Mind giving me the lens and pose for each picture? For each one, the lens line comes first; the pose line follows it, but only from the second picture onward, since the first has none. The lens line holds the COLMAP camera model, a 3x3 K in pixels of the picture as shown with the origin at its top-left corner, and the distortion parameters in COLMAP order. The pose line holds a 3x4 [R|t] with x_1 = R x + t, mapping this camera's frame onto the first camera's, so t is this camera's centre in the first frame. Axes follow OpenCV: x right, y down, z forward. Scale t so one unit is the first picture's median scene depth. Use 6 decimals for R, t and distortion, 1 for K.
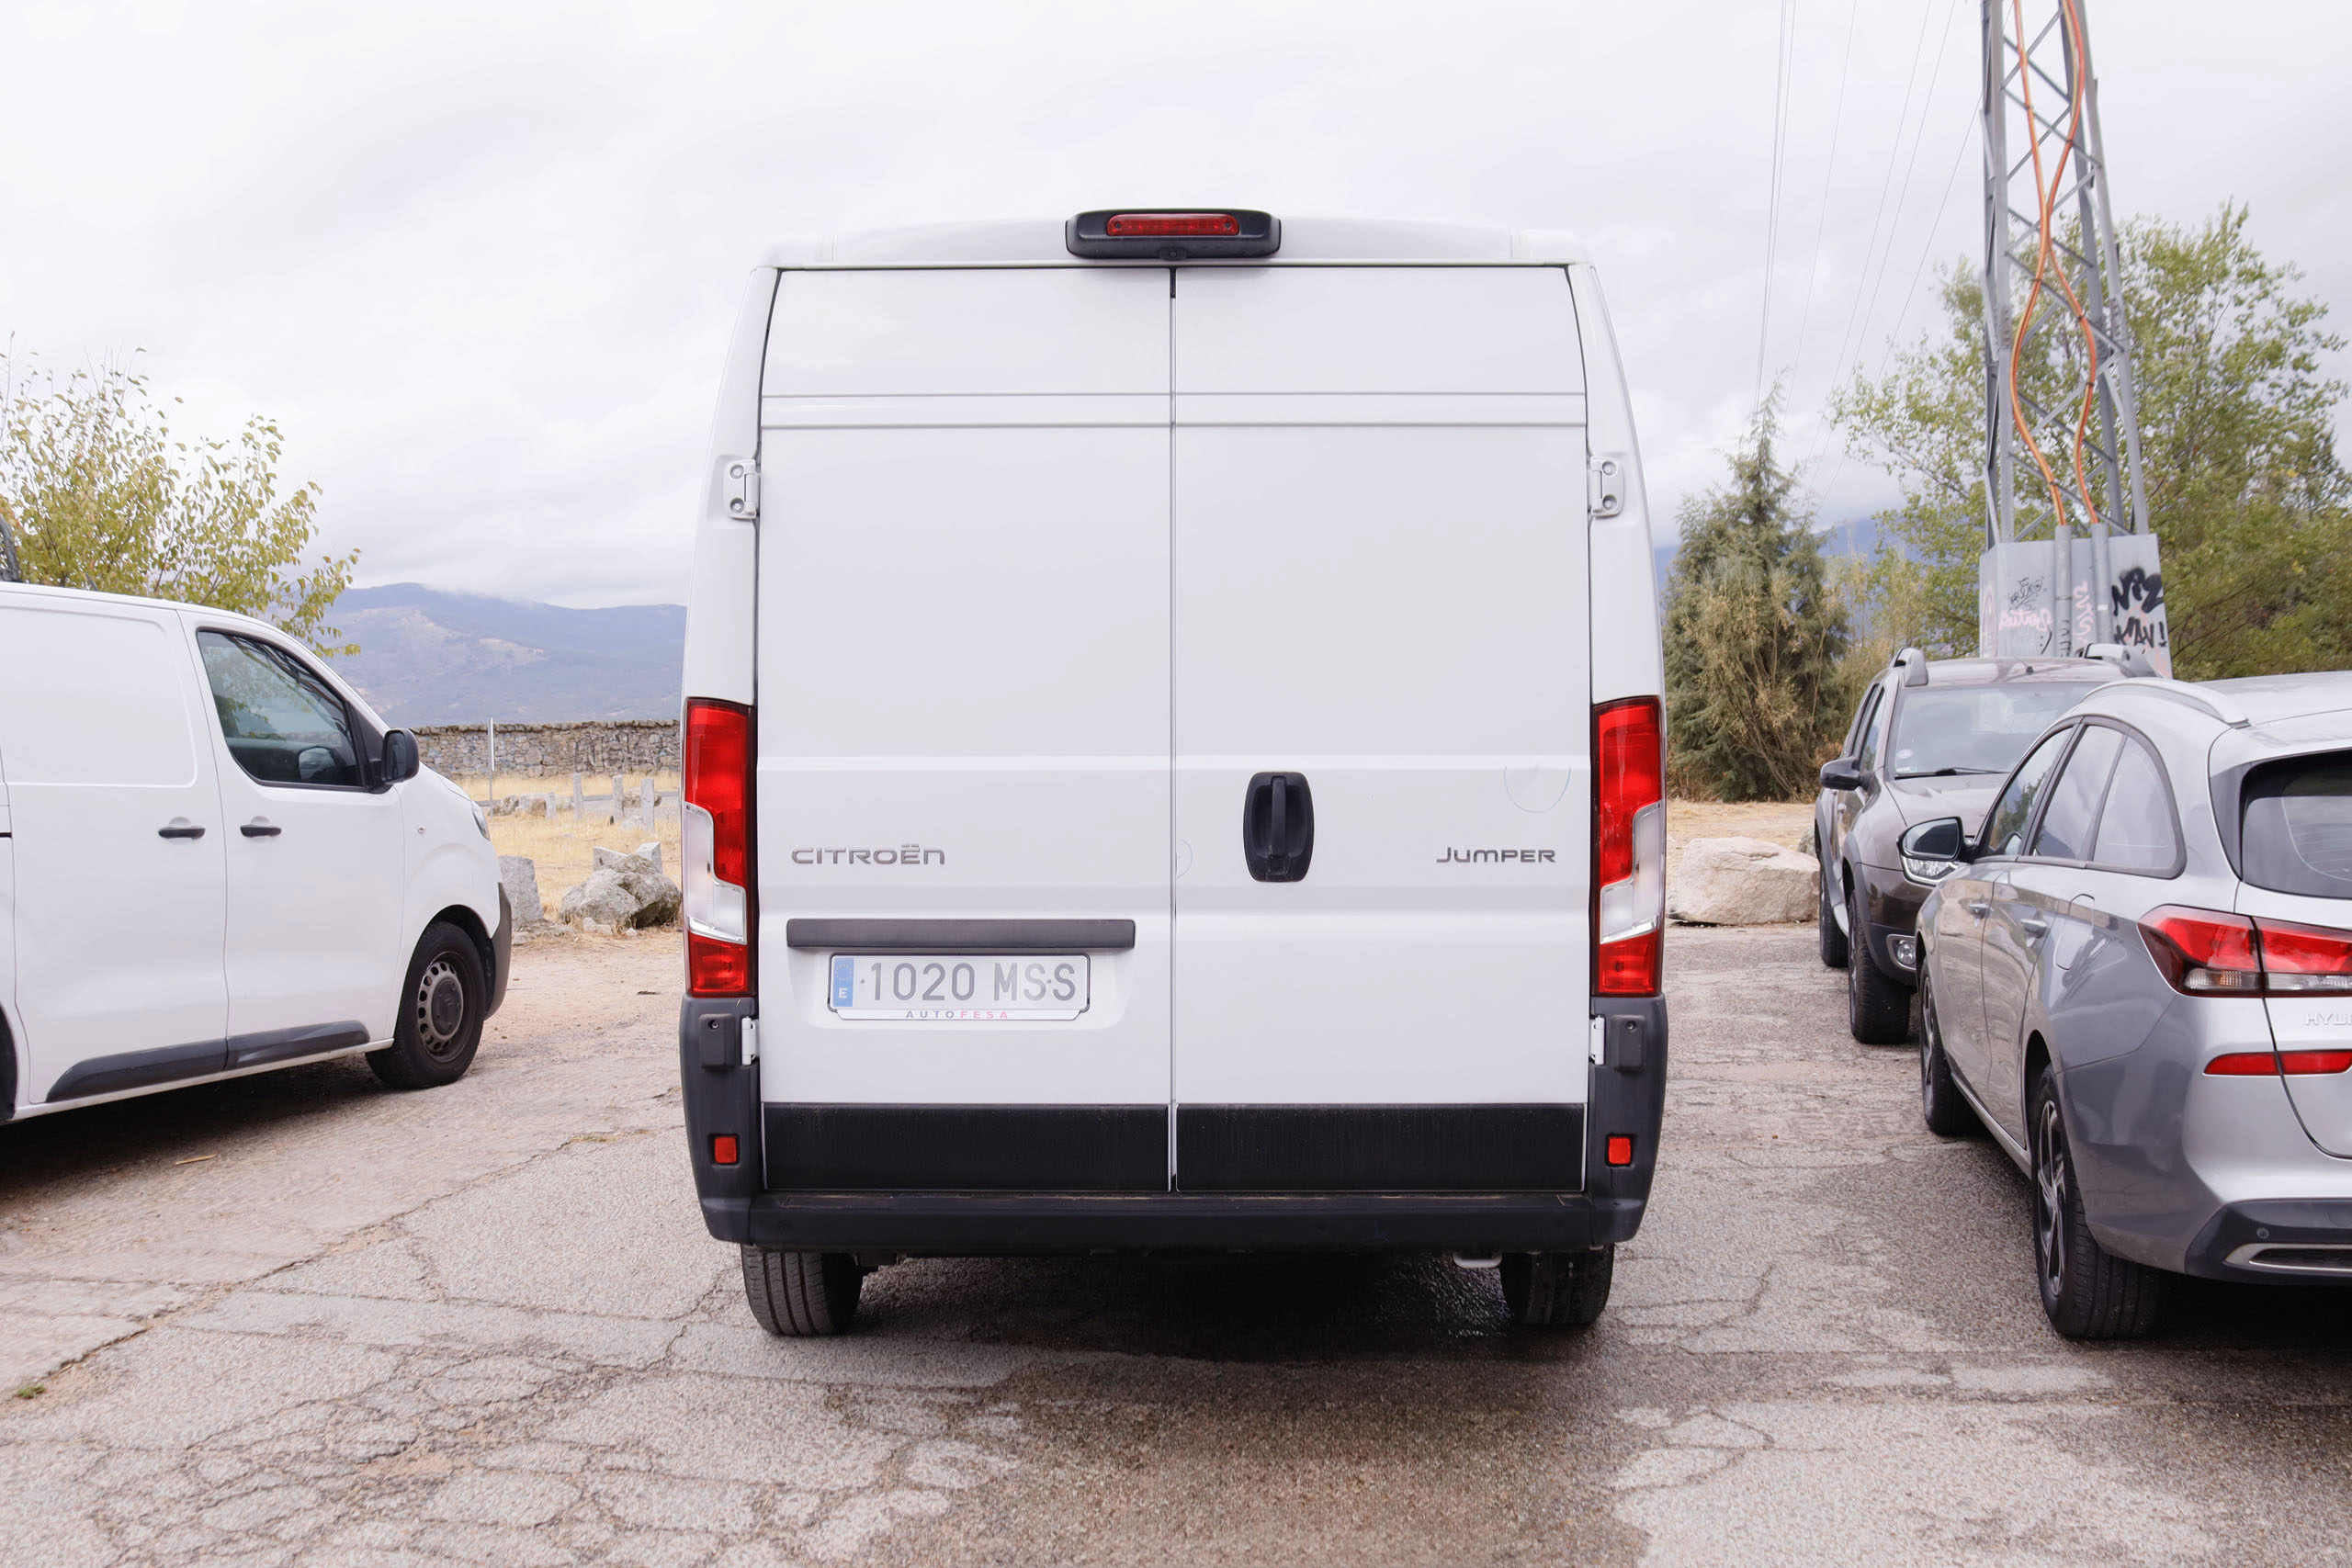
lens RADIAL K [[2366.1, 0, 1172.8], [0, 2366.1, 782.2], [0, 0, 1]] dist [-0.068285, 0.000000]
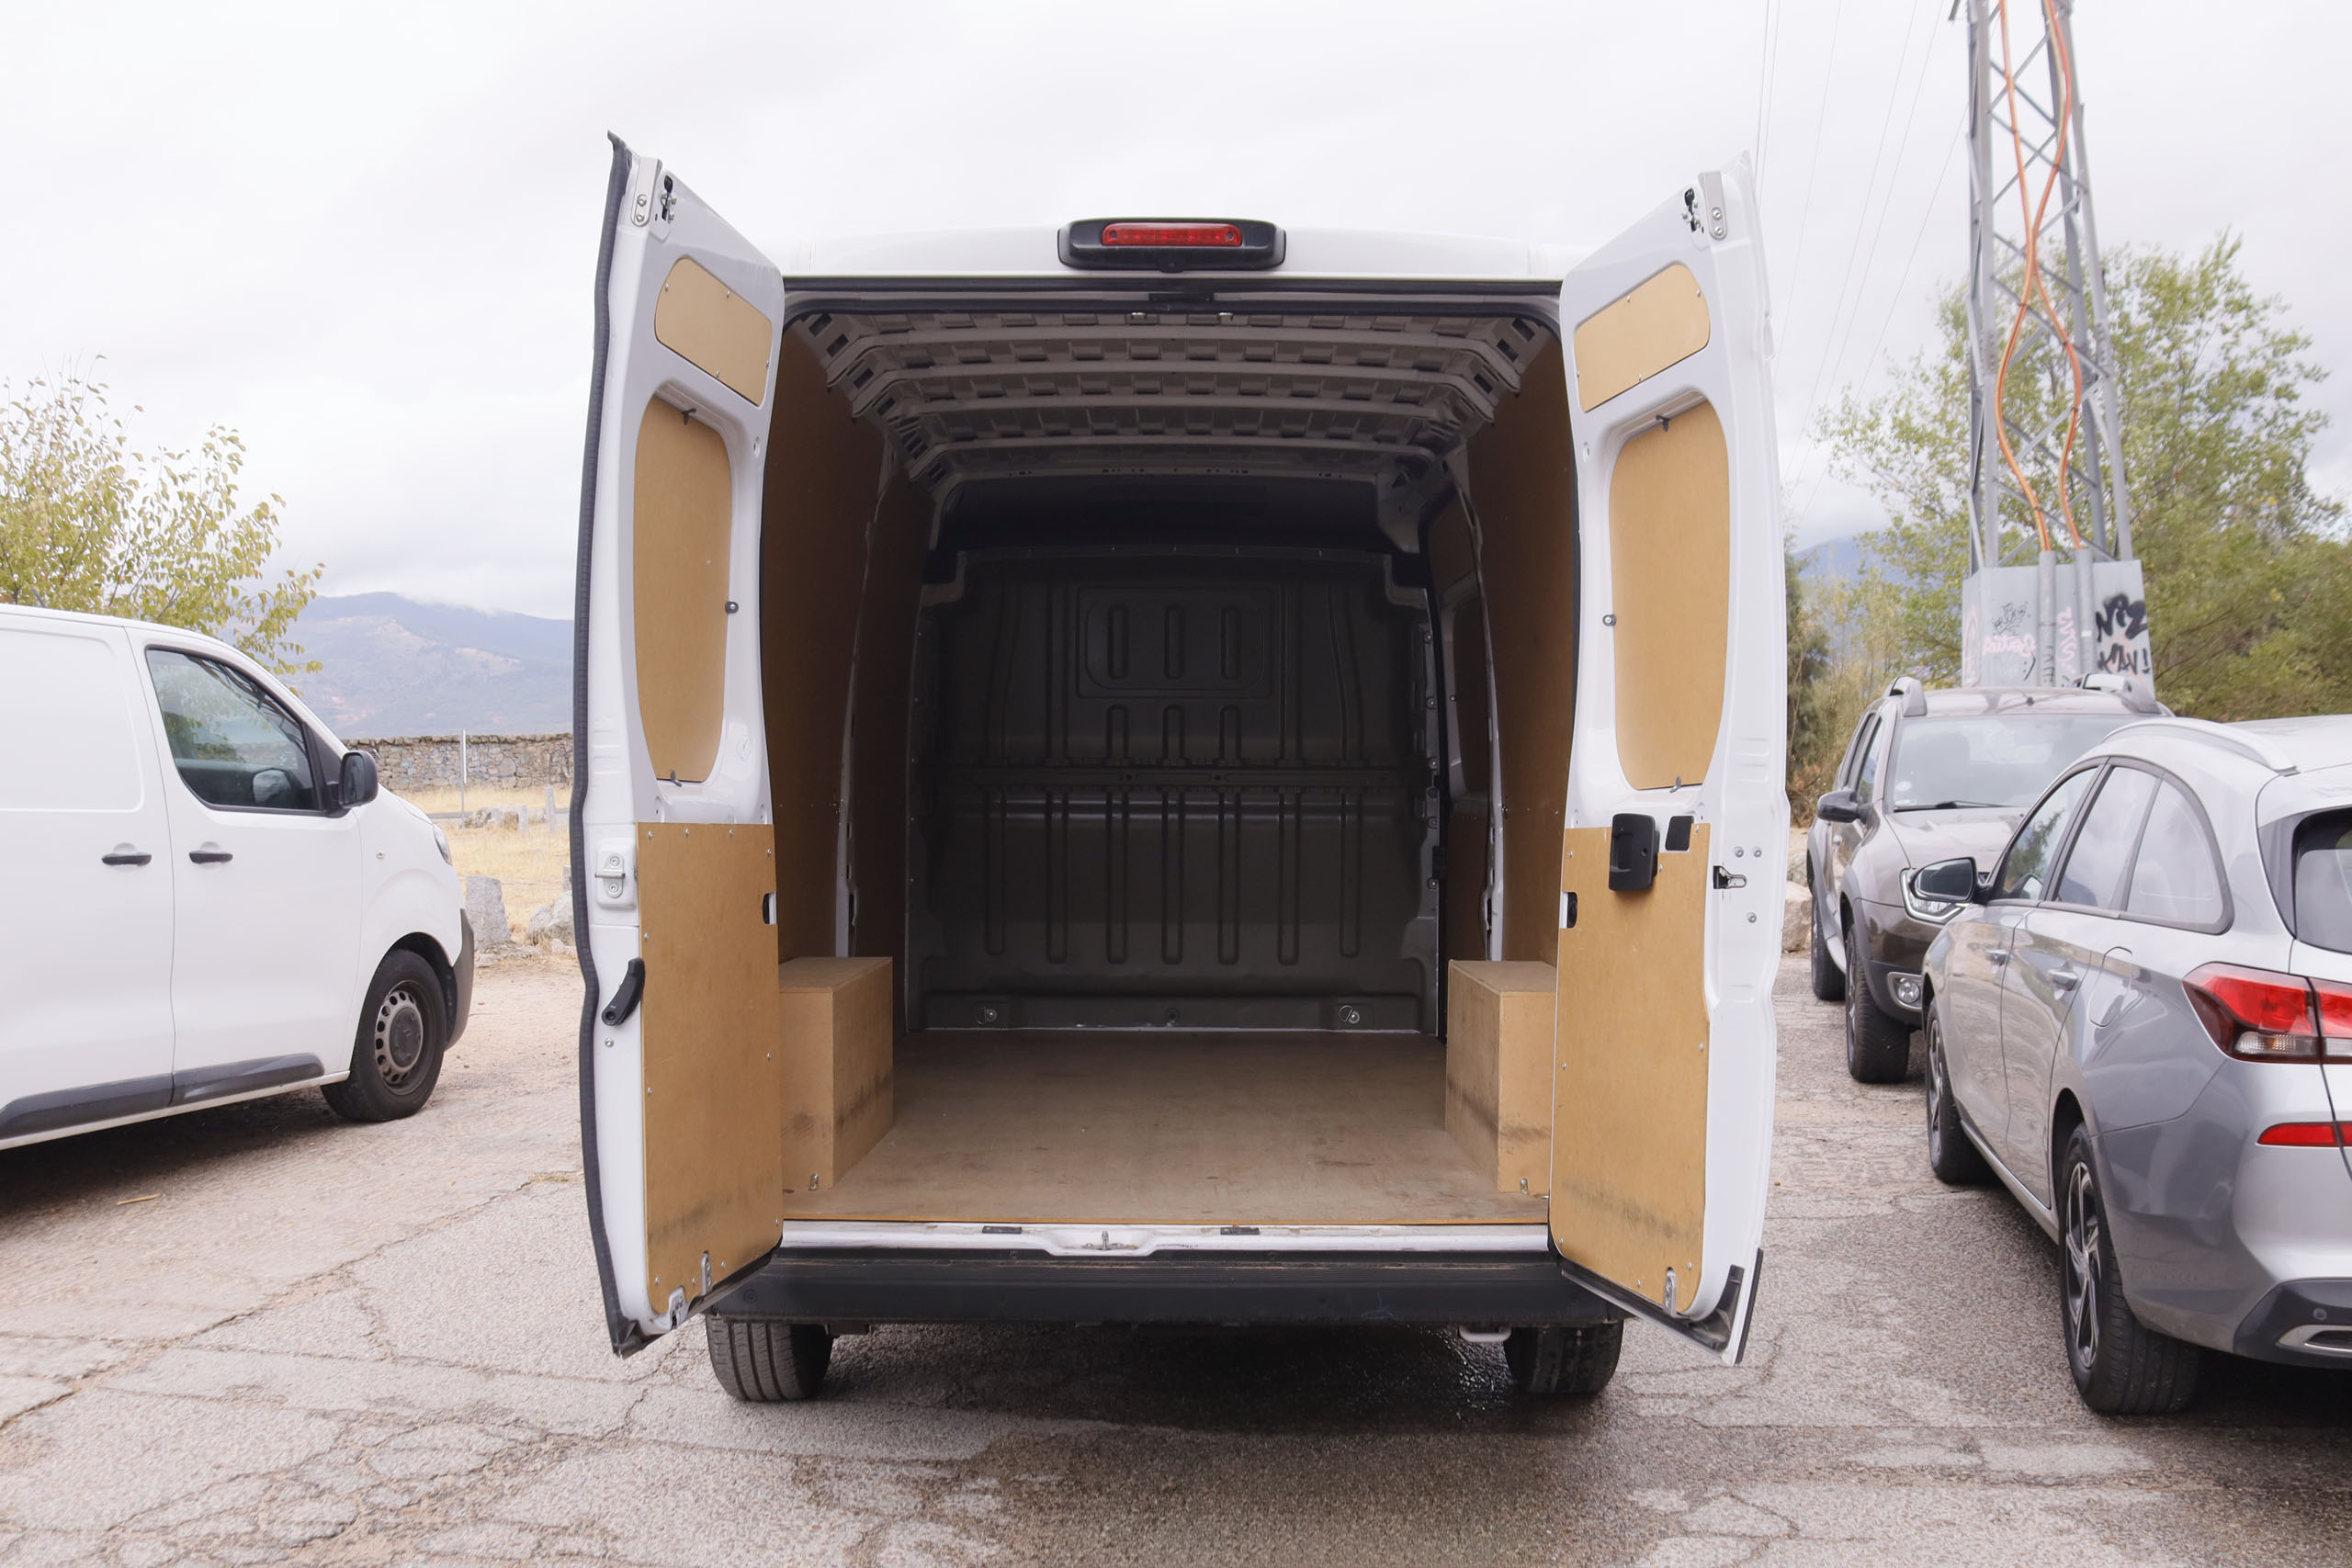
lens RADIAL K [[2366.1, 0, 1178.1], [0, 2366.1, 778.7], [0, 0, 1]] dist [-0.068285, 0.000000]
pose [[0.999892, 0.007907, 0.012360, -0.005227], [-0.007804, 0.999934, -0.008405, -0.007663], [-0.012426, 0.008308, 0.999888, 0.040811]]
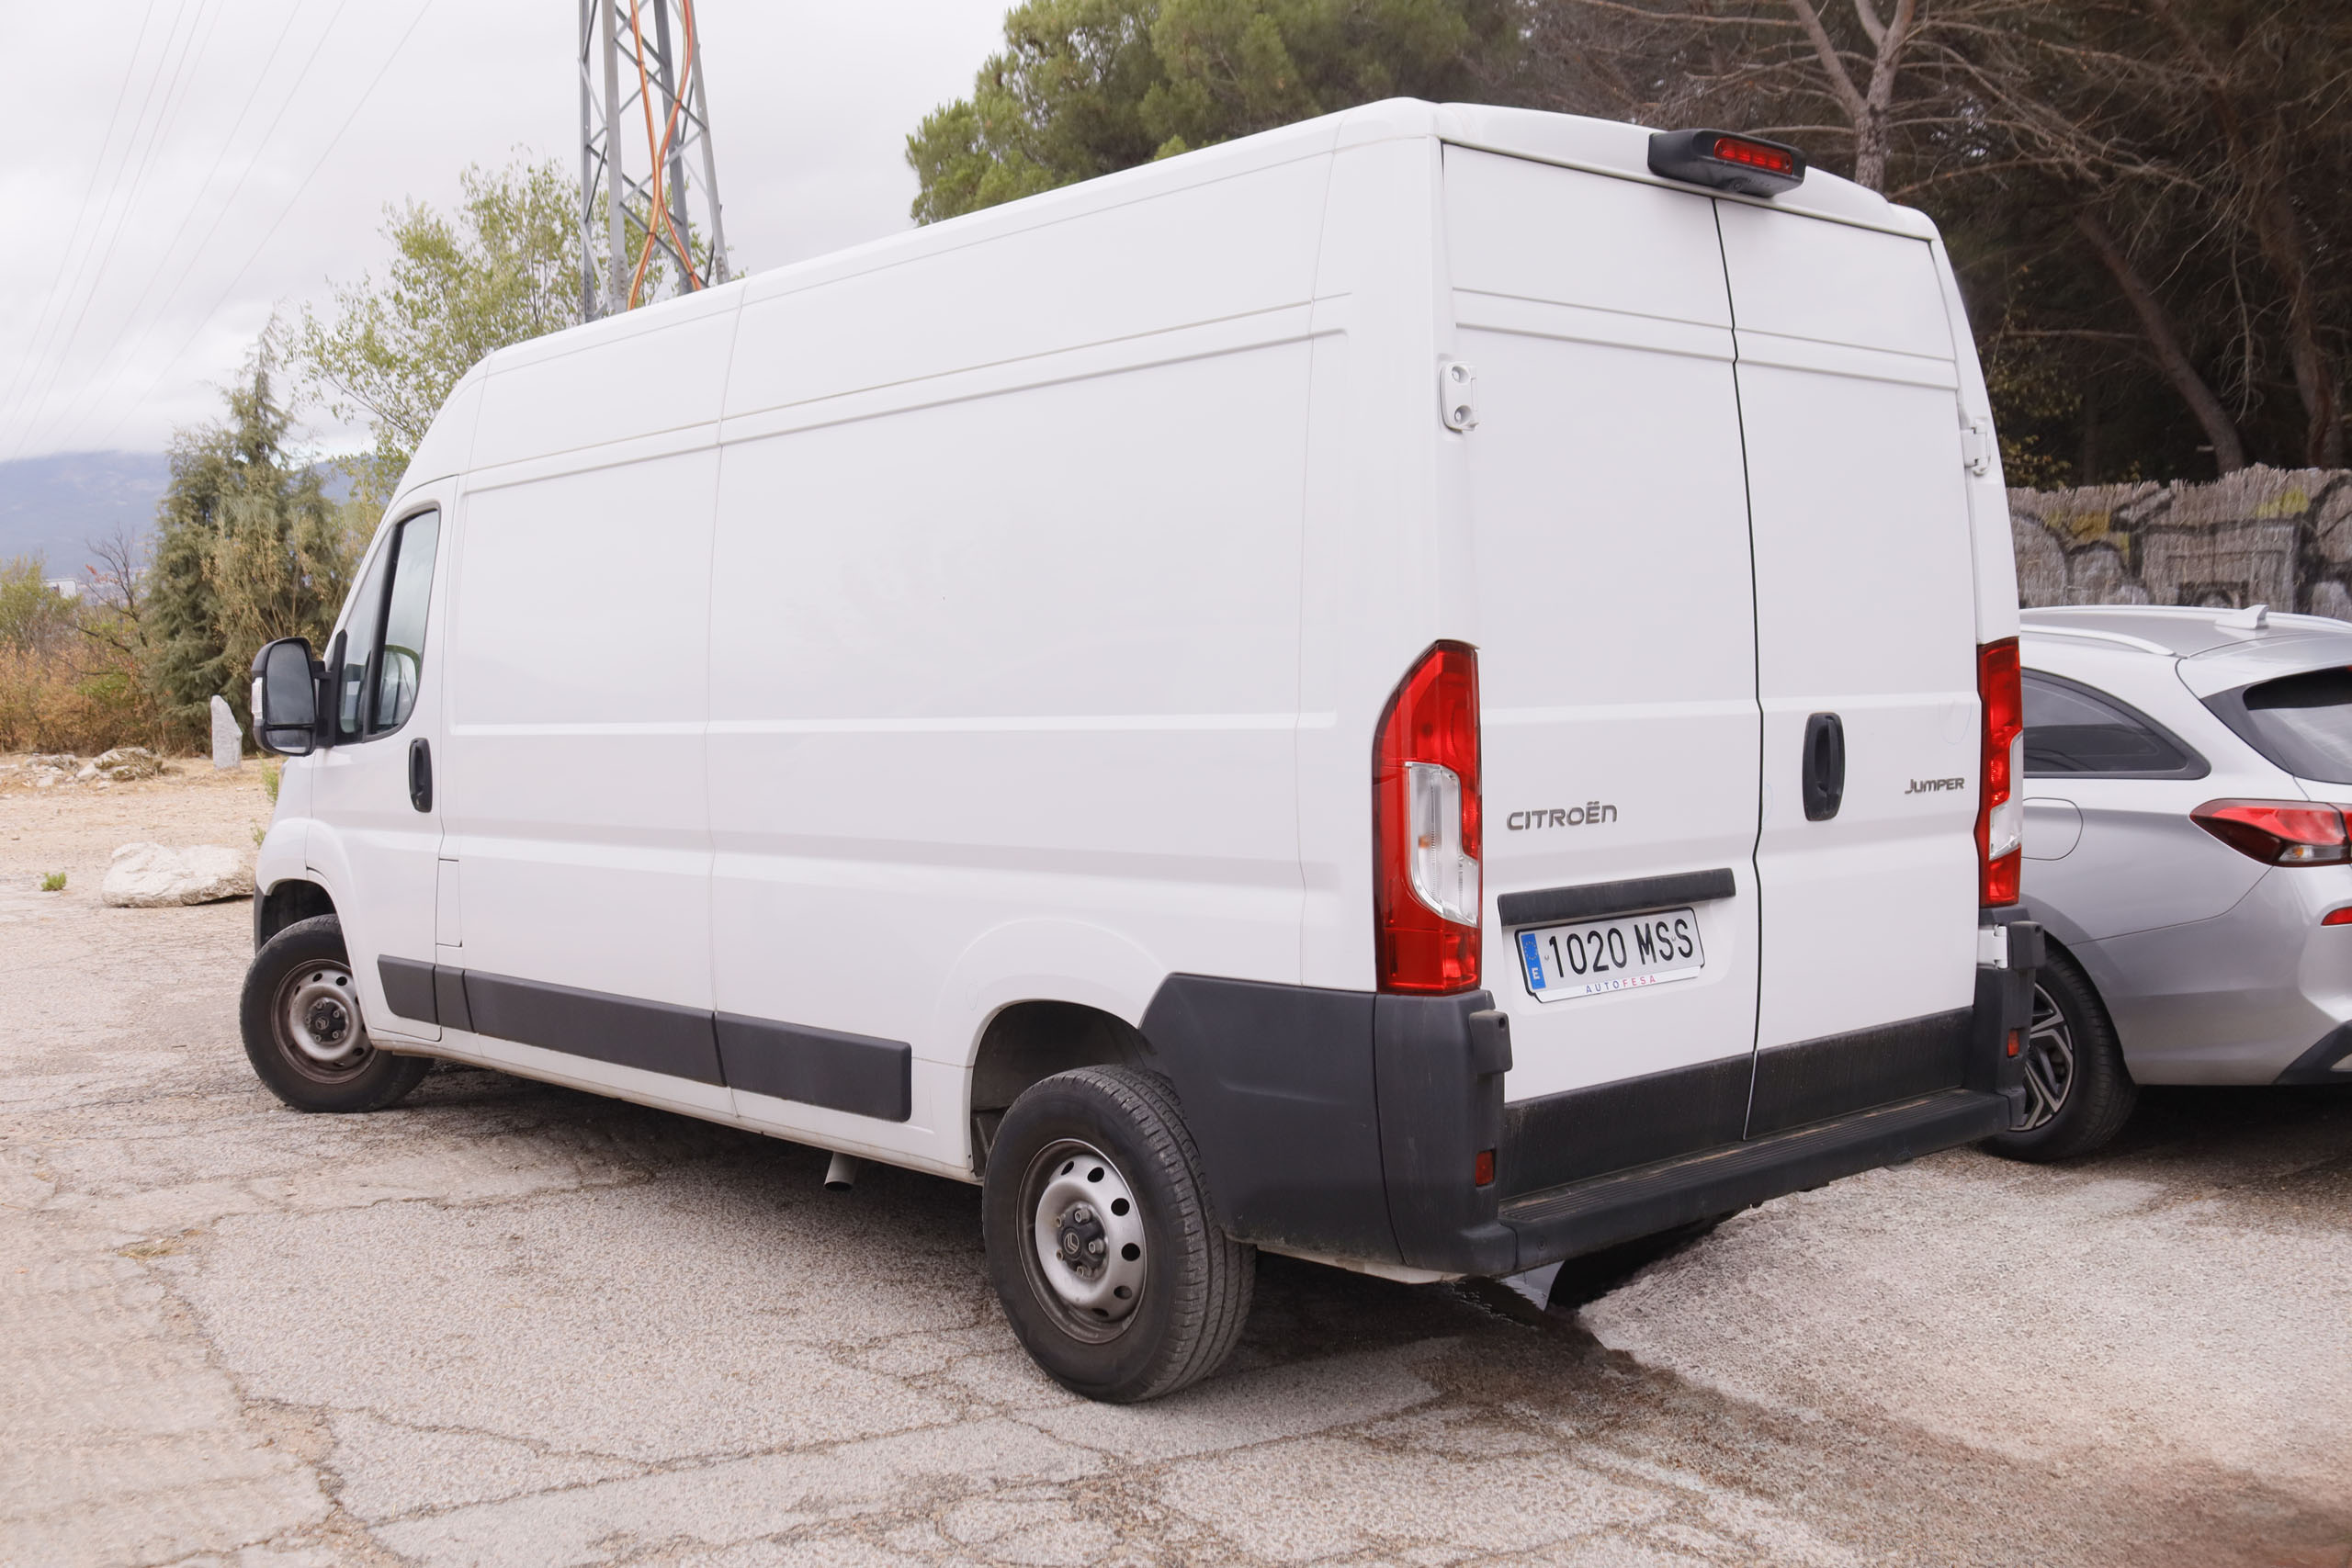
lens RADIAL K [[2366.1, 0, 1176.6], [0, 2366.1, 773.9], [0, 0, 1]] dist [-0.068285, 0.000000]
pose [[0.746481, -0.041238, 0.664127, -0.588067], [0.028953, 0.999145, 0.029497, -0.011063], [-0.664776, -0.002790, 0.747037, 0.303993]]
